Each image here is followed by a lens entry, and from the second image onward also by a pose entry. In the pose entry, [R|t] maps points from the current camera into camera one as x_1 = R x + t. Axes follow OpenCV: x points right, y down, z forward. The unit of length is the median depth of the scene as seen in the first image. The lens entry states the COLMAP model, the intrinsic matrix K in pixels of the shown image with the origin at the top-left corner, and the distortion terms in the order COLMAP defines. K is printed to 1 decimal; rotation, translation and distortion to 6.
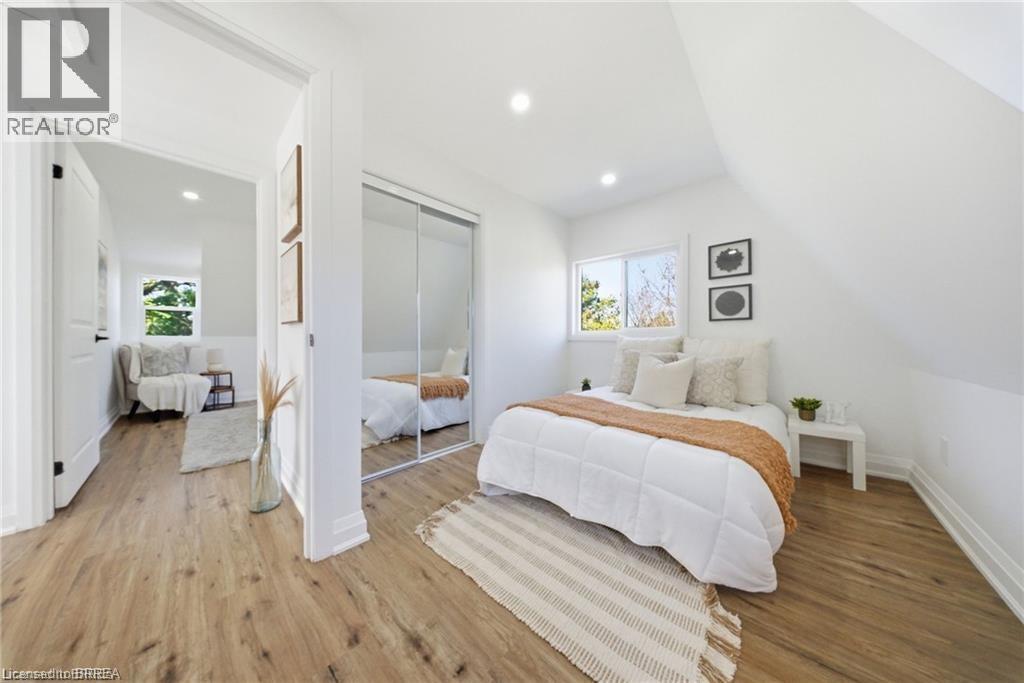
lens RADIAL K [[302.8, 0, 509.5], [0, 302.8, 333.5], [0, 0, 1]] dist [-0.007002, -0.000059]
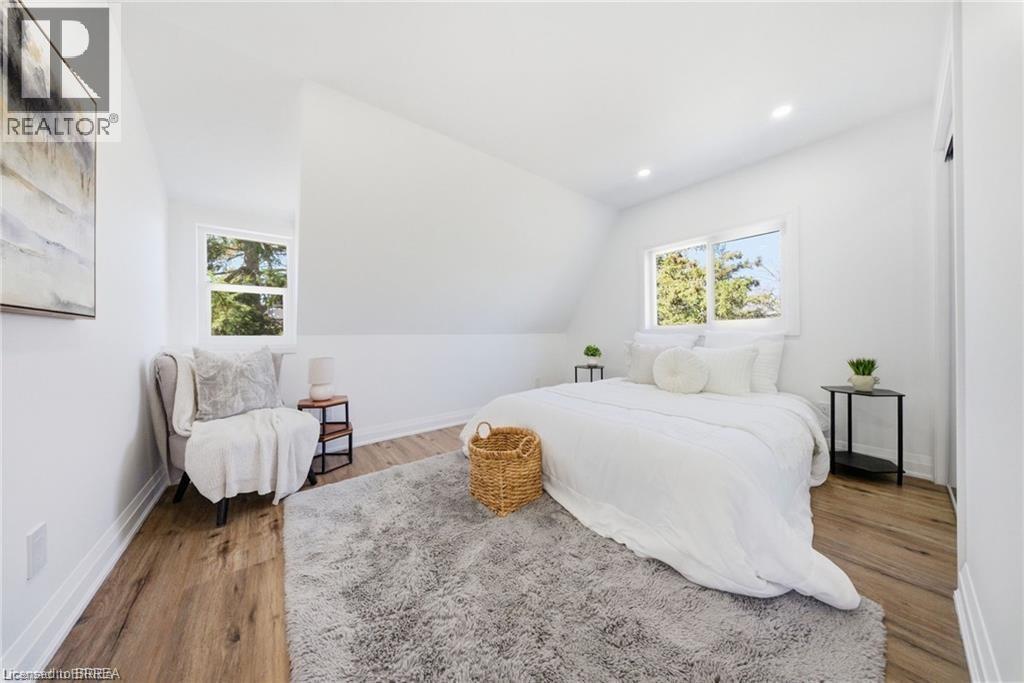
lens RADIAL K [[306.3, 0, 515.7], [0, 306.3, 330.4], [0, 0, 1]] dist [0.000361, -0.000012]
pose [[0.990280, -0.014559, -0.138324, -0.618807], [0.014698, 0.999892, -0.000014, 0.007209], [0.138310, -0.002020, 0.990387, 0.557986]]
